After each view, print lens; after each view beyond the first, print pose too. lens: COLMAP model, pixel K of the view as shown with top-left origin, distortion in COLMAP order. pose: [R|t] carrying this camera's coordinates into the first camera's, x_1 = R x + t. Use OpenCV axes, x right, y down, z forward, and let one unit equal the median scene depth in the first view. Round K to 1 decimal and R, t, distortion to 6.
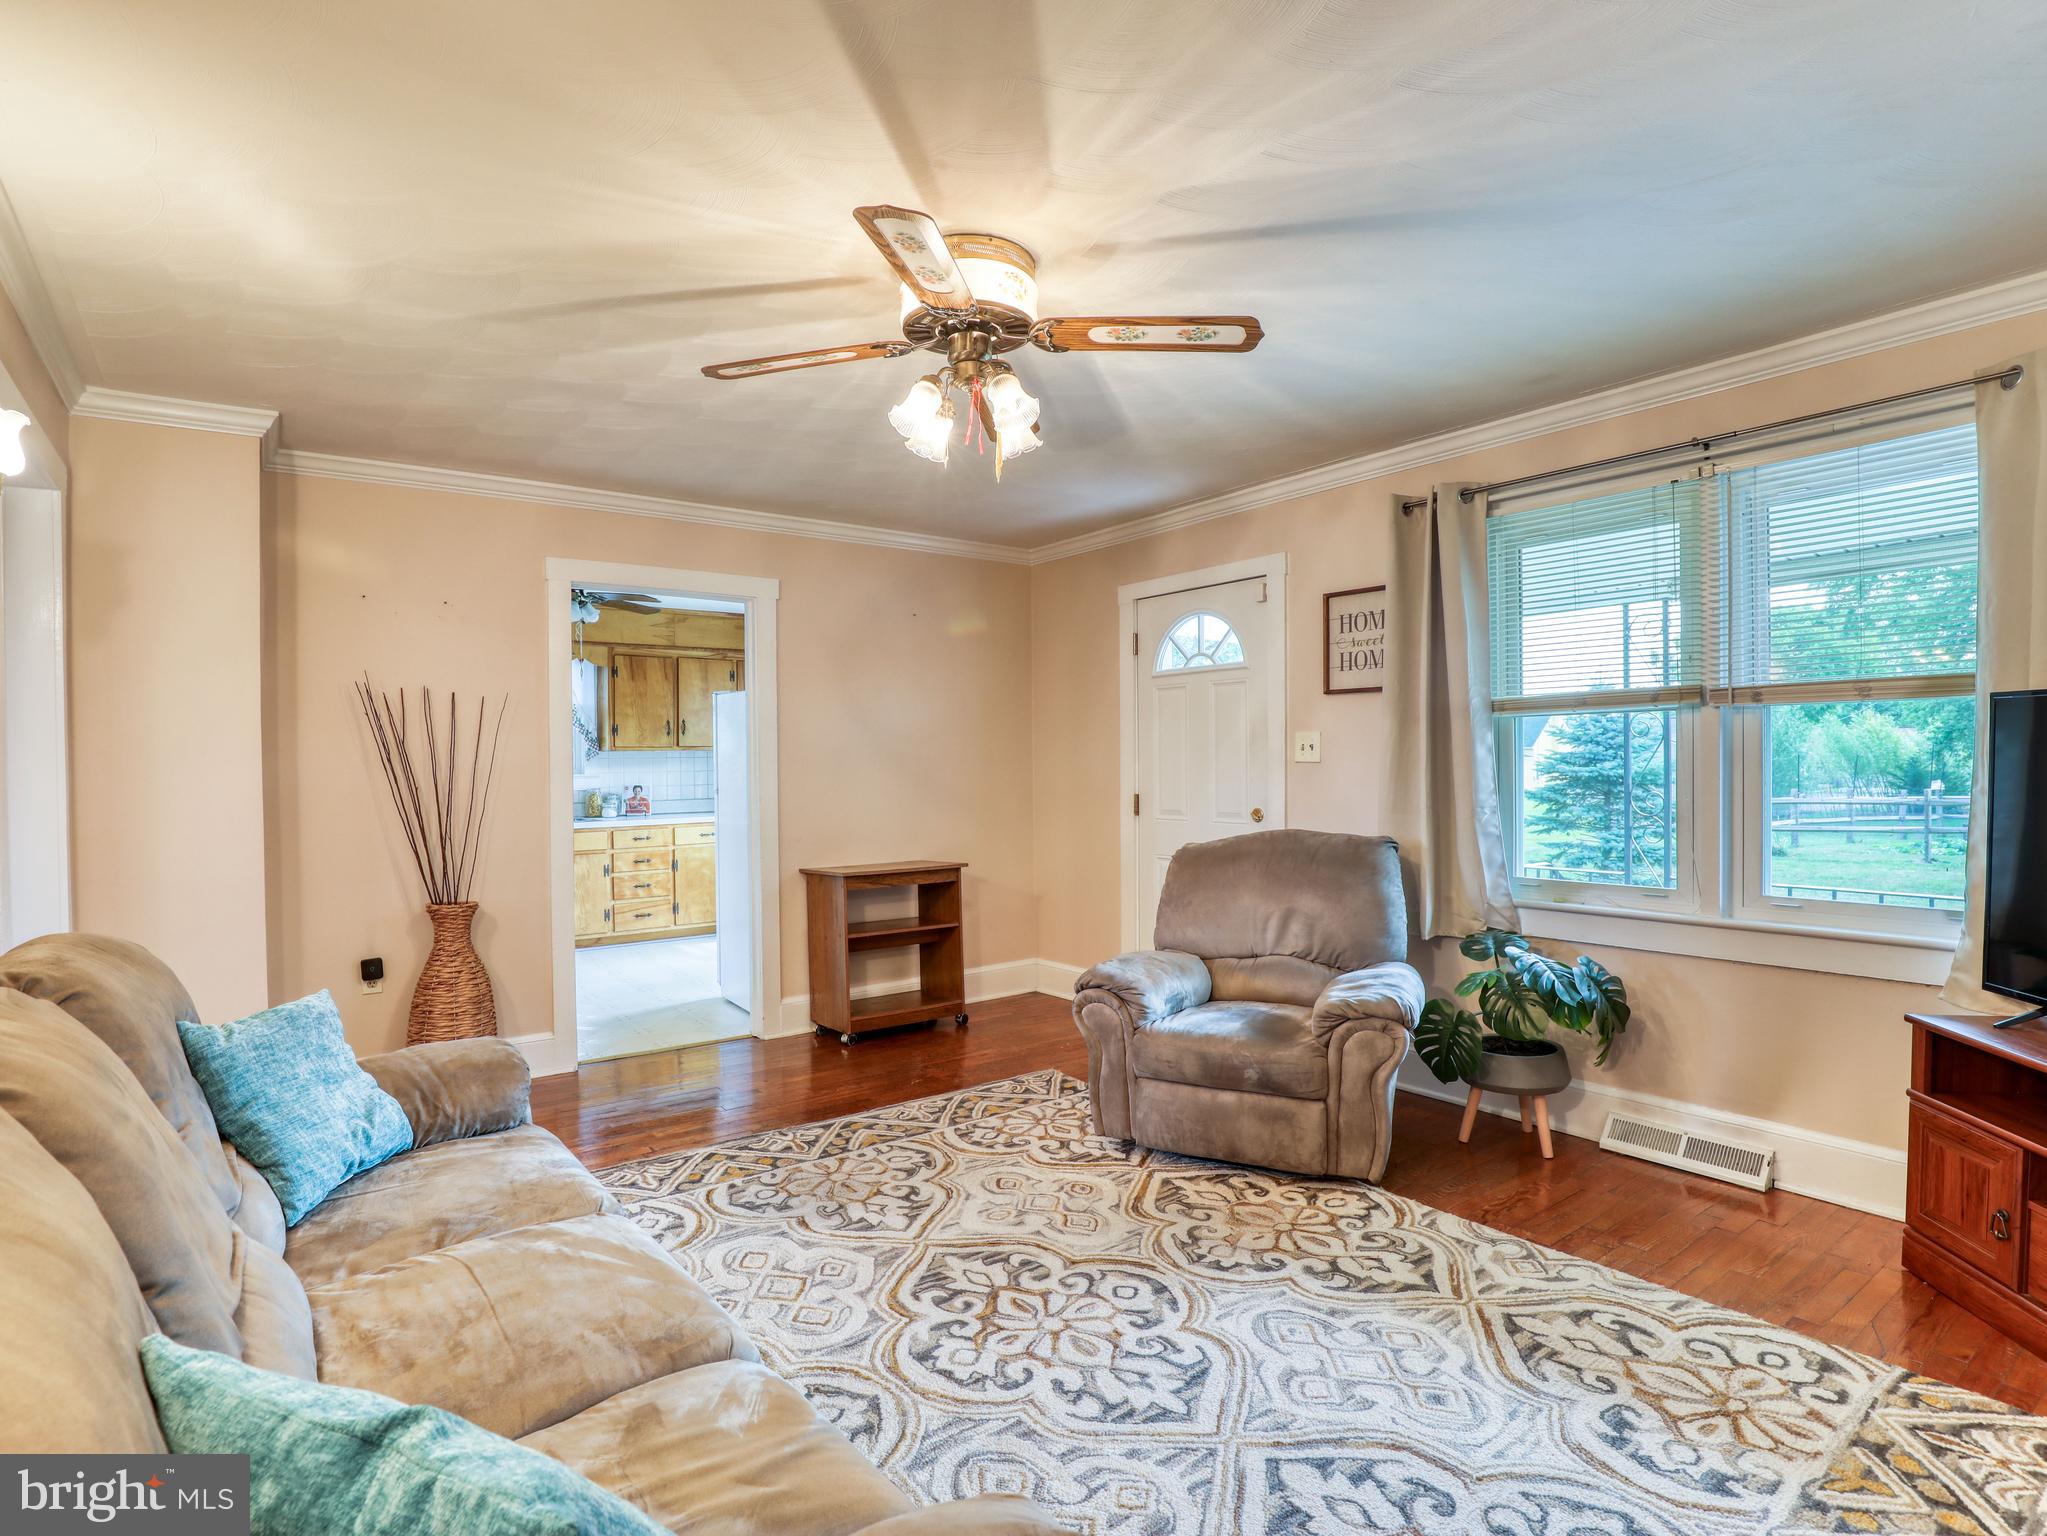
lens RADIAL K [[1056.8, 0, 989.5], [0, 1056.8, 773.4], [0, 0, 1]] dist [-0.027951, 0.001005]
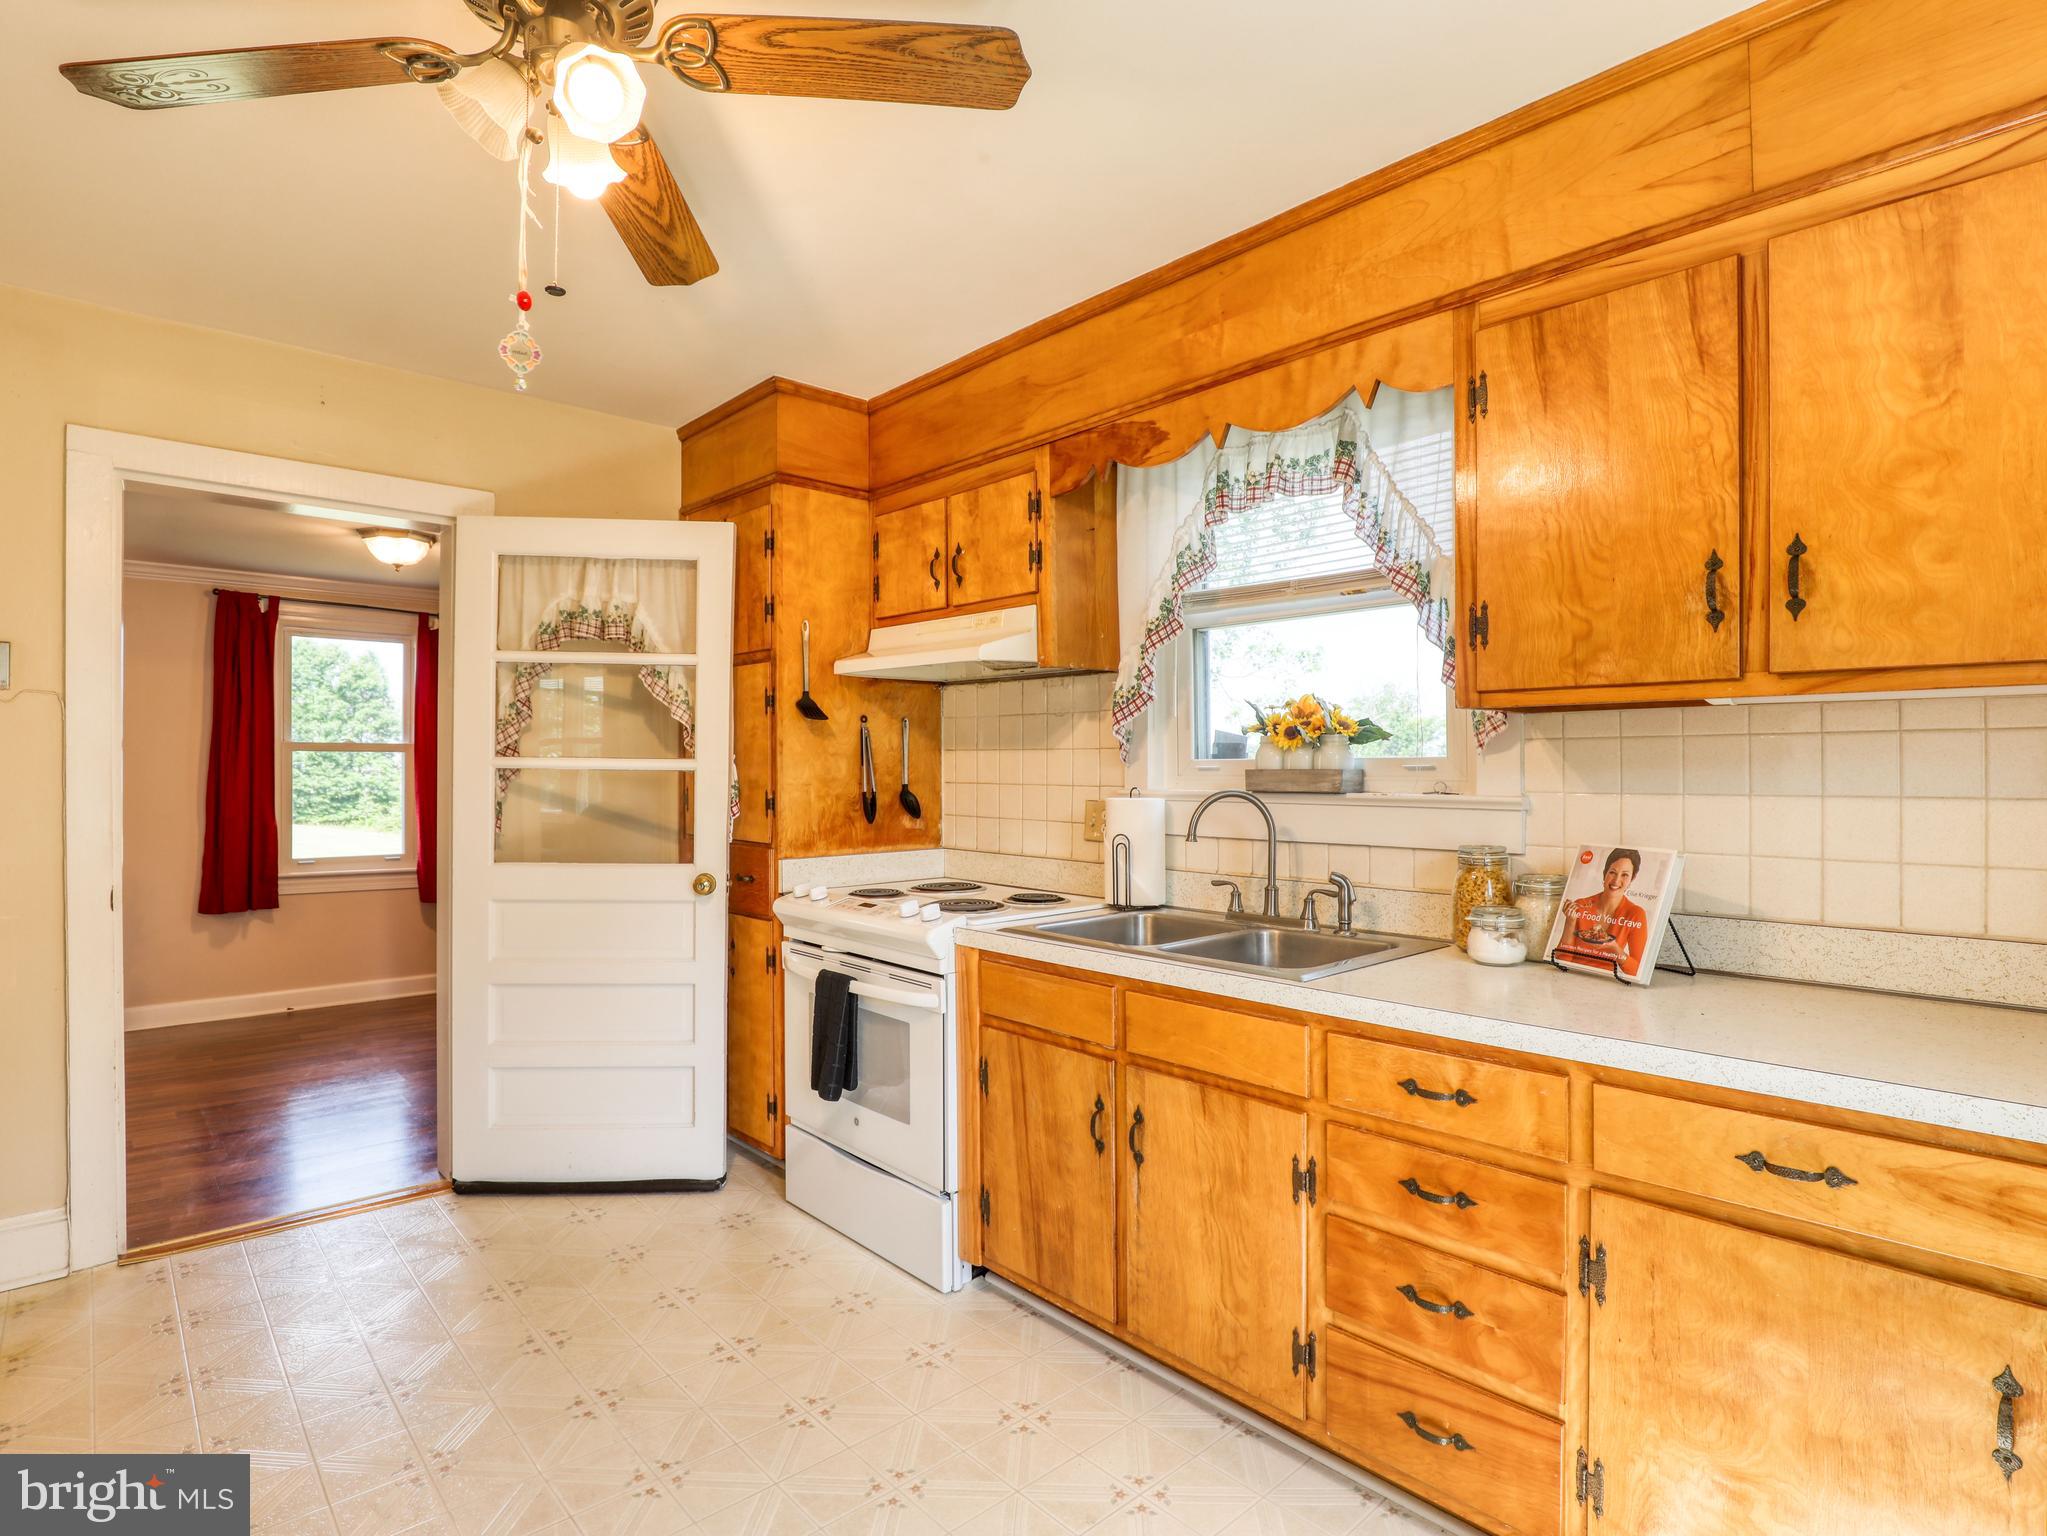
lens RADIAL K [[1071.8, 0, 1023.5], [0, 1071.8, 768.0], [0, 0, 1]] dist [-0.035549, 0.000582]
pose [[0.119829, 0.007264, -0.992768, -0.287631], [-0.015075, 0.999871, 0.005497, -0.015991], [0.992680, 0.014307, 0.119923, 2.149286]]
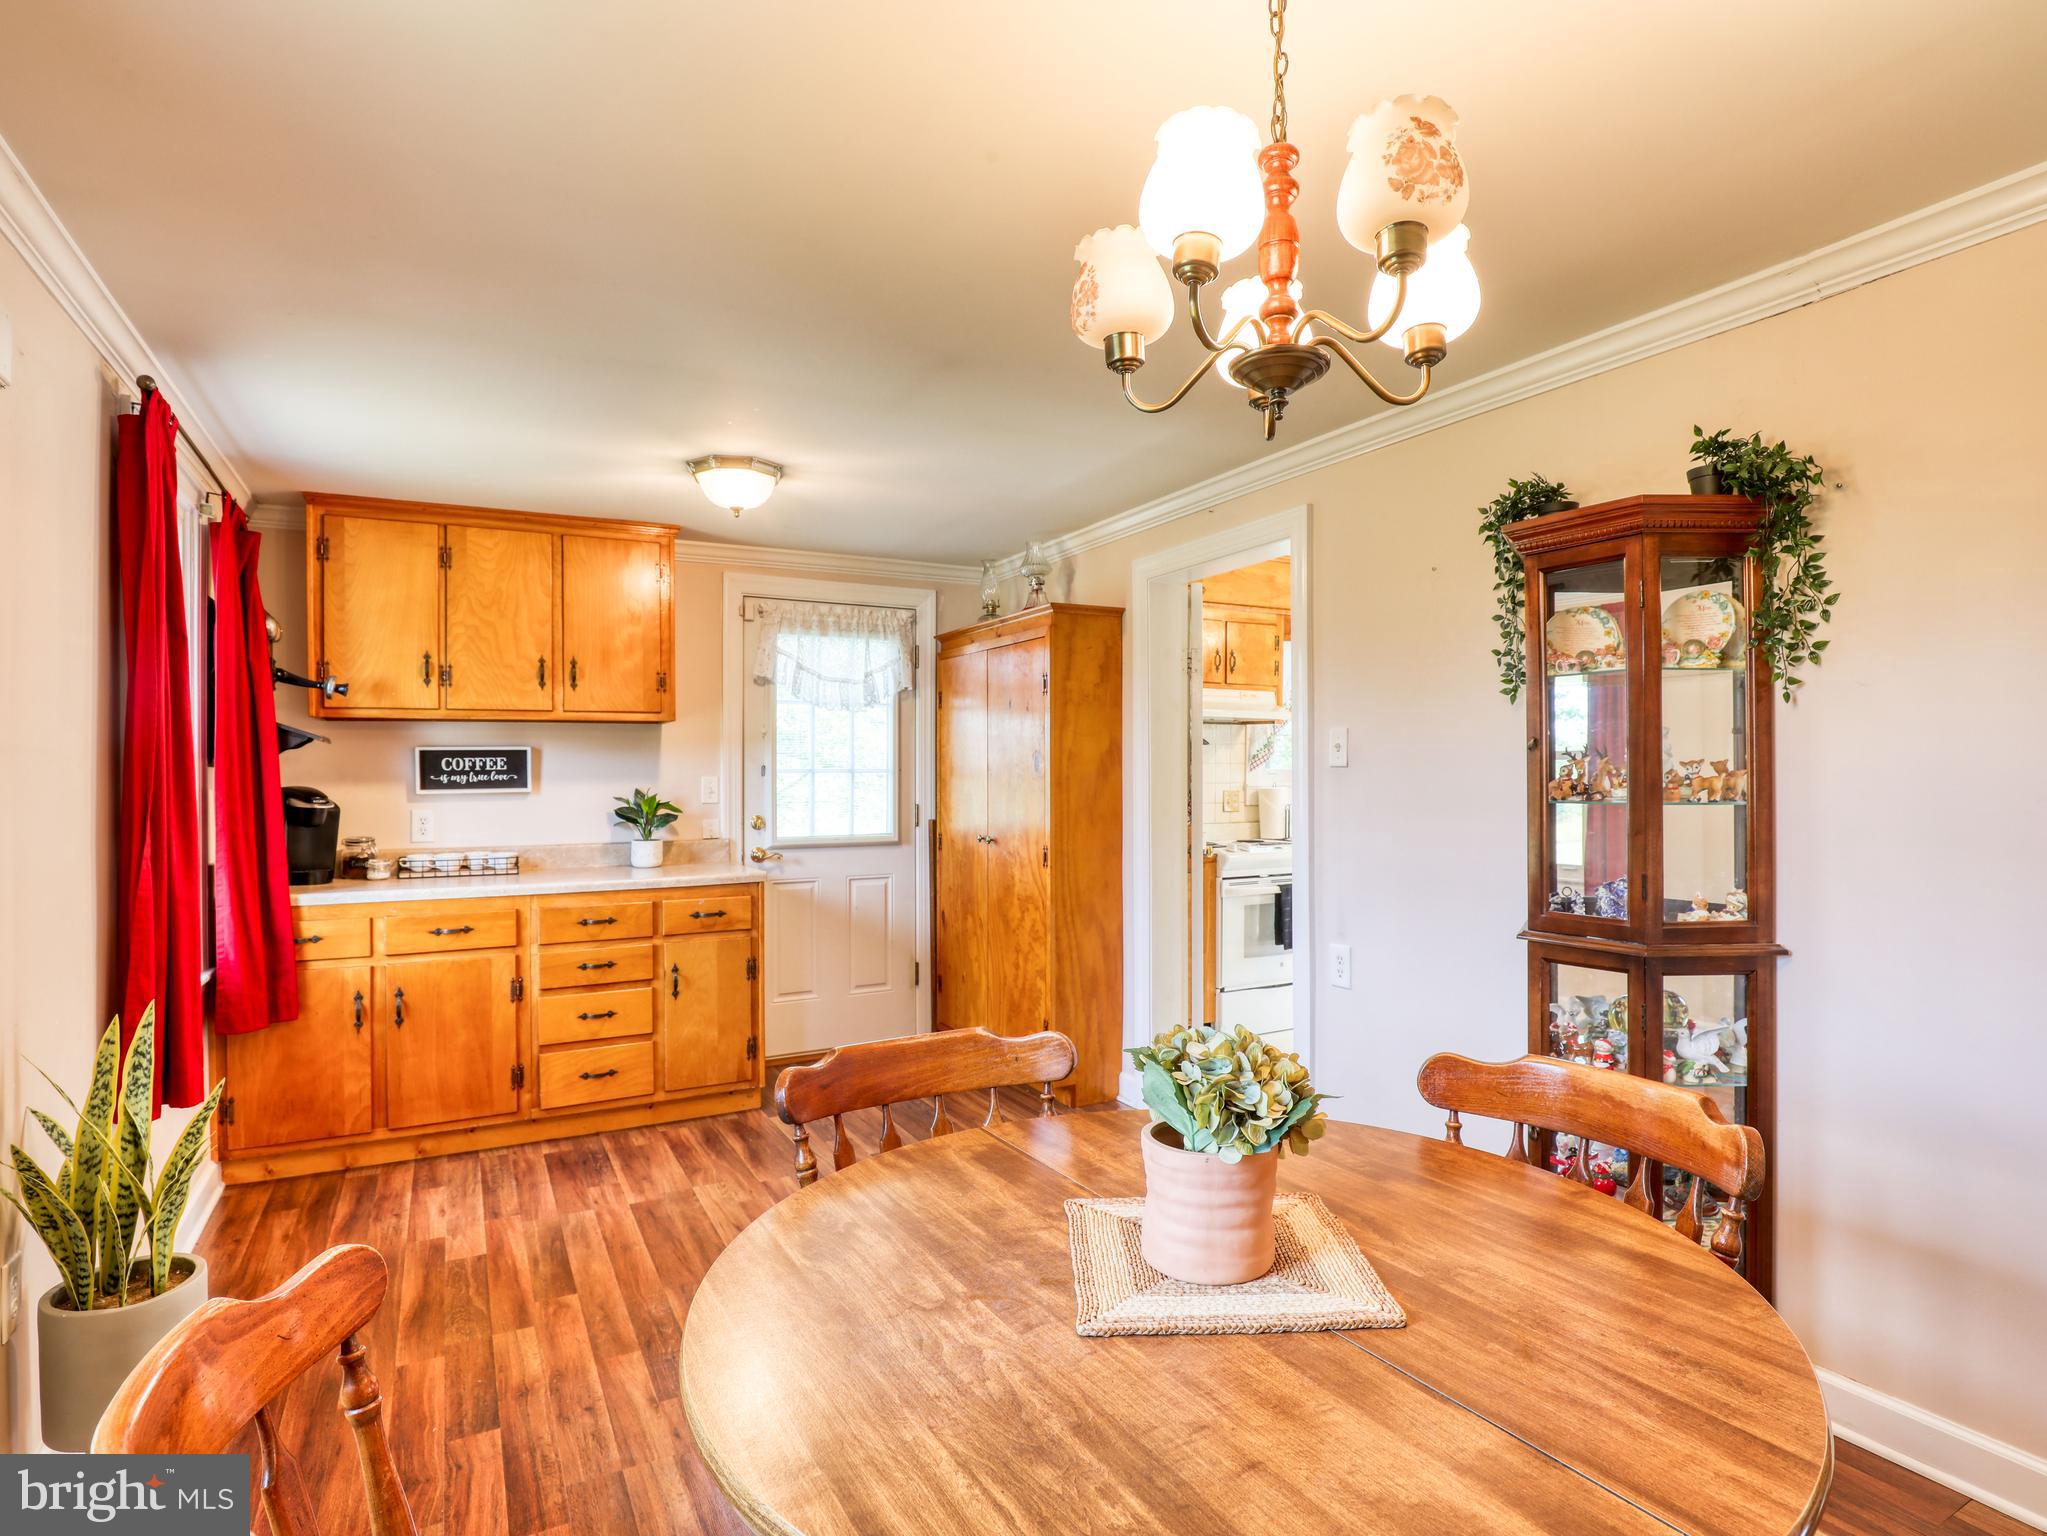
lens RADIAL K [[1071.8, 0, 1023.5], [0, 1071.8, 768.0], [0, 0, 1]] dist [-0.035549, 0.000582]
pose [[0.993895, 0.002595, -0.110299, -1.455367], [-0.004253, 0.999882, -0.014792, 0.008974], [0.110247, 0.015171, 0.993788, 0.356609]]
